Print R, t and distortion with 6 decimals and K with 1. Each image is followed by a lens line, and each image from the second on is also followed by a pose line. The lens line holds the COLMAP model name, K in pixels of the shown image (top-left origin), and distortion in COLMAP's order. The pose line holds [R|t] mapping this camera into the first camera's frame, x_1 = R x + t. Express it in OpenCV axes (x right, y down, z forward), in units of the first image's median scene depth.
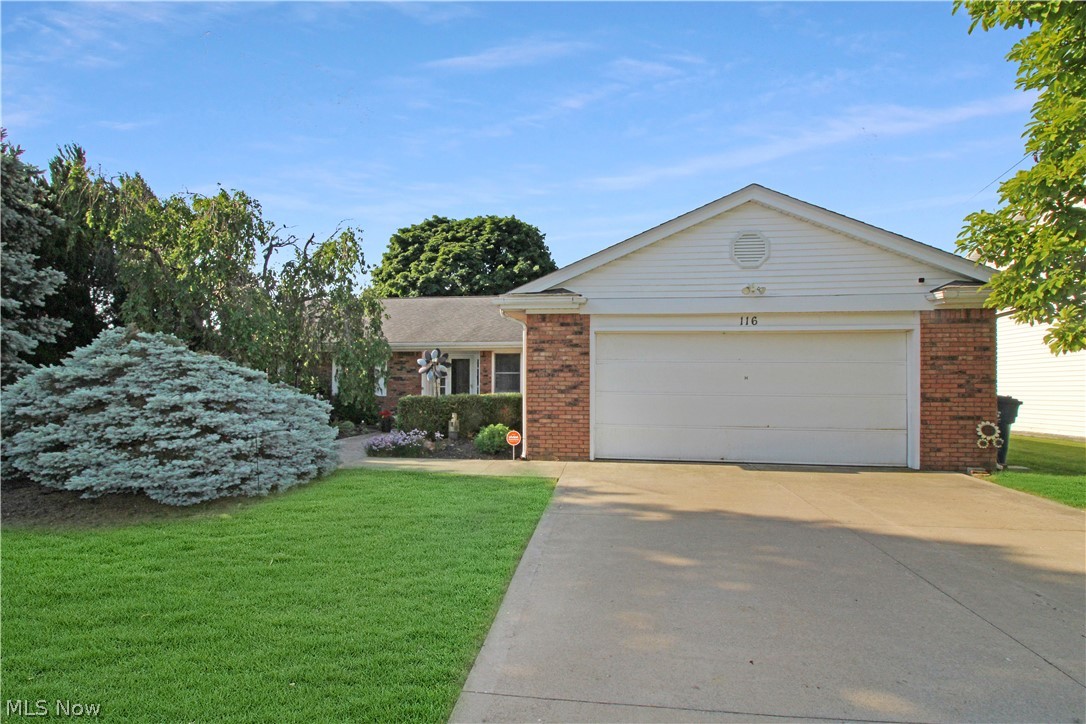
lens RADIAL K [[513.8, 0, 551.2], [0, 513.8, 389.0], [0, 0, 1]] dist [-0.000031, -0.001423]
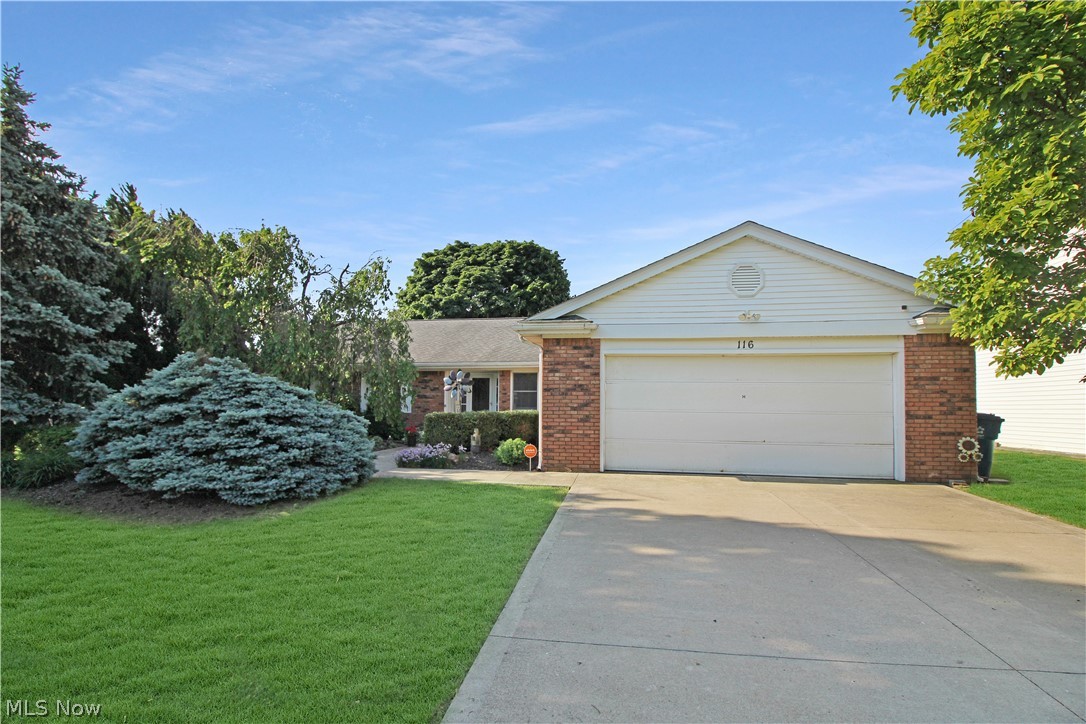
lens RADIAL K [[501.5, 0, 552.3], [0, 501.5, 397.8], [0, 0, 1]] dist [-0.002121, 0.000068]
pose [[0.999498, 0.001601, -0.031655, 0.007755], [-0.002154, 0.999845, -0.017450, 0.000395], [0.031623, 0.017510, 0.999346, -0.078948]]
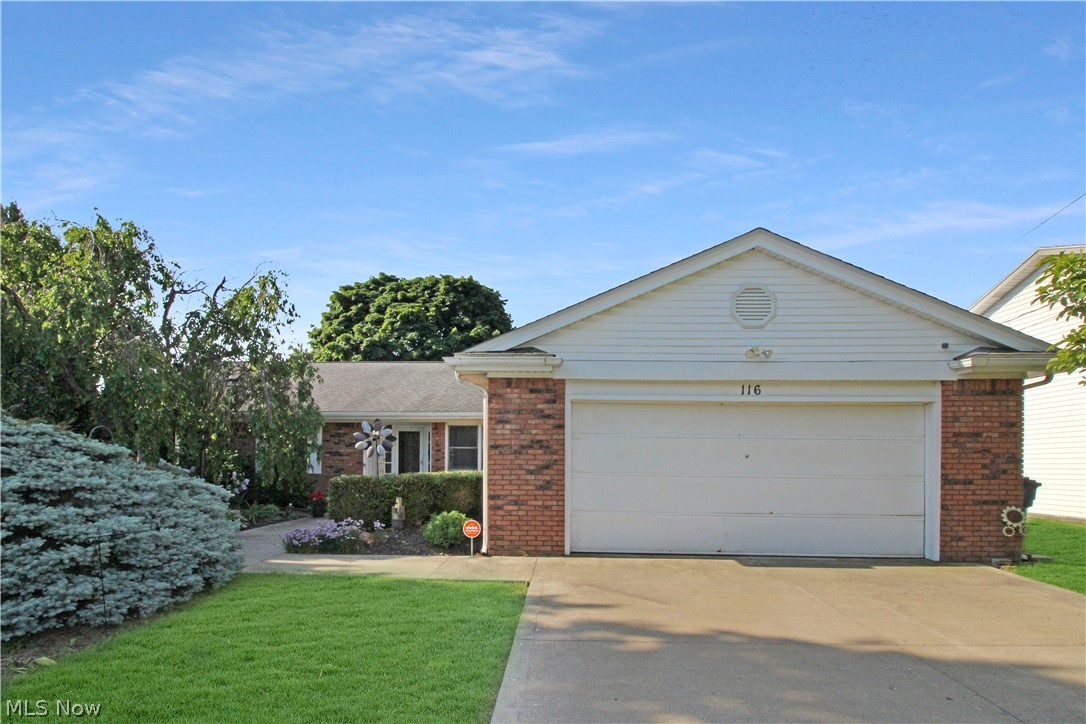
lens RADIAL K [[544.5, 0, 563.9], [0, 544.5, 465.8], [0, 0, 1]] dist [-0.001806, -0.001490]
pose [[0.995139, 0.001096, 0.098470, -0.014352], [-0.001334, 0.999996, 0.002358, -0.008024], [-0.098467, -0.002478, 0.995137, 0.134672]]
